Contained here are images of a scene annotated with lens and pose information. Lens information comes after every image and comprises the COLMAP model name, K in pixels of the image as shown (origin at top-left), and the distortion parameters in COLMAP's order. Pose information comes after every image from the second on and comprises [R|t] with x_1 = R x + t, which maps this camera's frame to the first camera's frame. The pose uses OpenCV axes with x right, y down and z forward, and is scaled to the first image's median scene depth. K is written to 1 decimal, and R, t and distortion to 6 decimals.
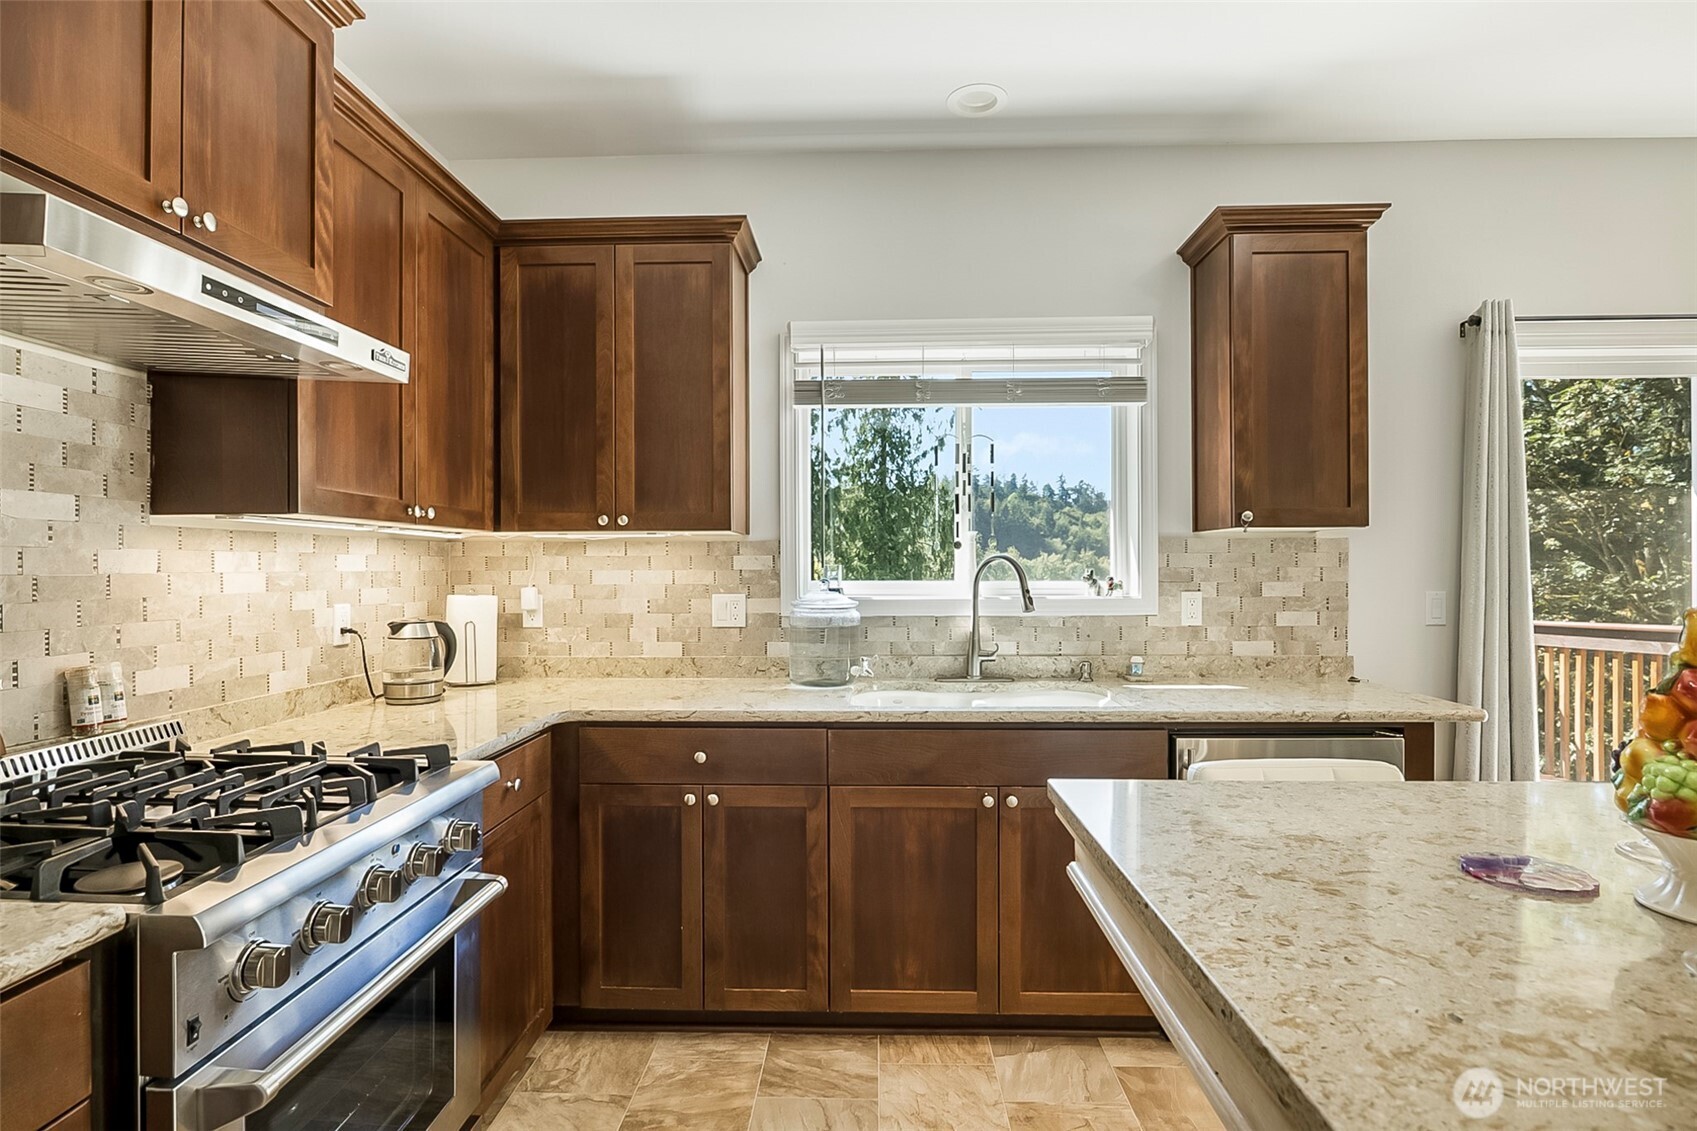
lens RADIAL K [[846.9, 0, 850.4], [0, 846.9, 568.5], [0, 0, 1]] dist [-0.009499, 0.000669]
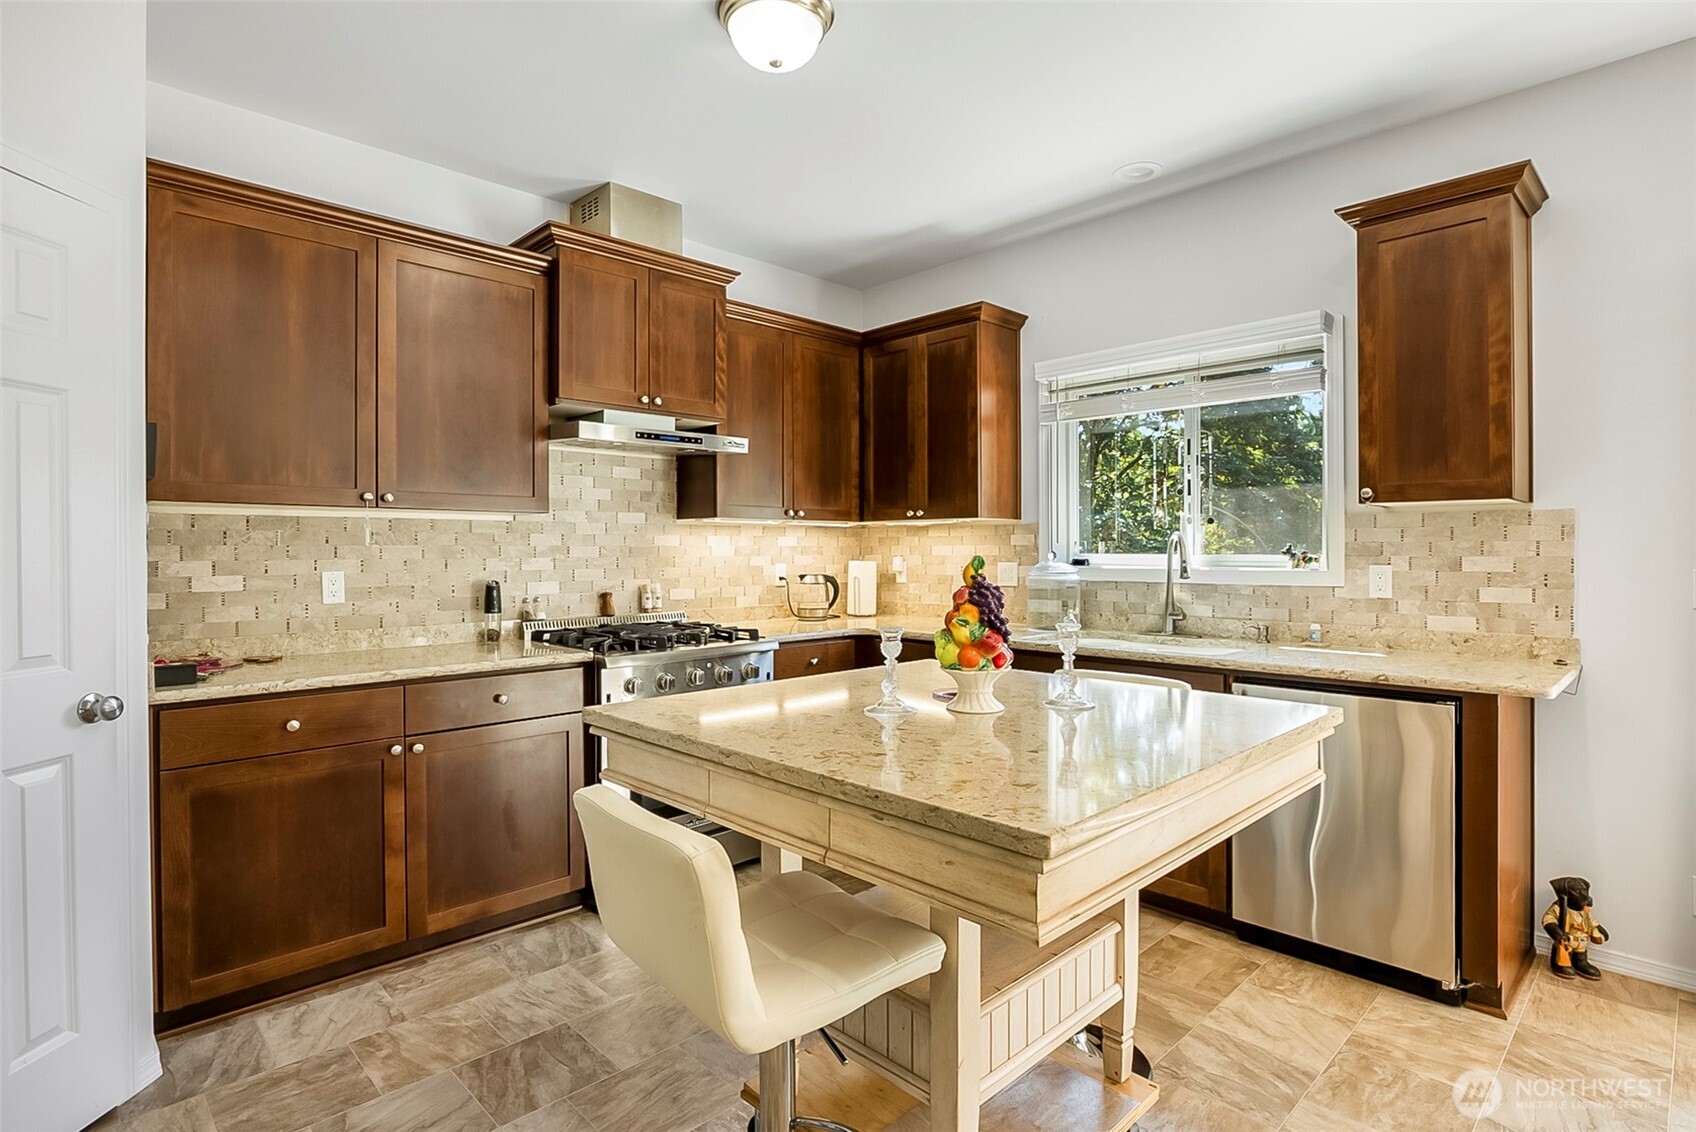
lens RADIAL K [[846.4, 0, 853.3], [0, 846.4, 552.5], [0, 0, 1]] dist [-0.009499, 0.000669]
pose [[0.728030, 0.003684, -0.685535, 0.721596], [-0.000628, 0.999989, 0.004707, 0.008441], [0.685545, -0.002996, 0.728024, -0.217004]]
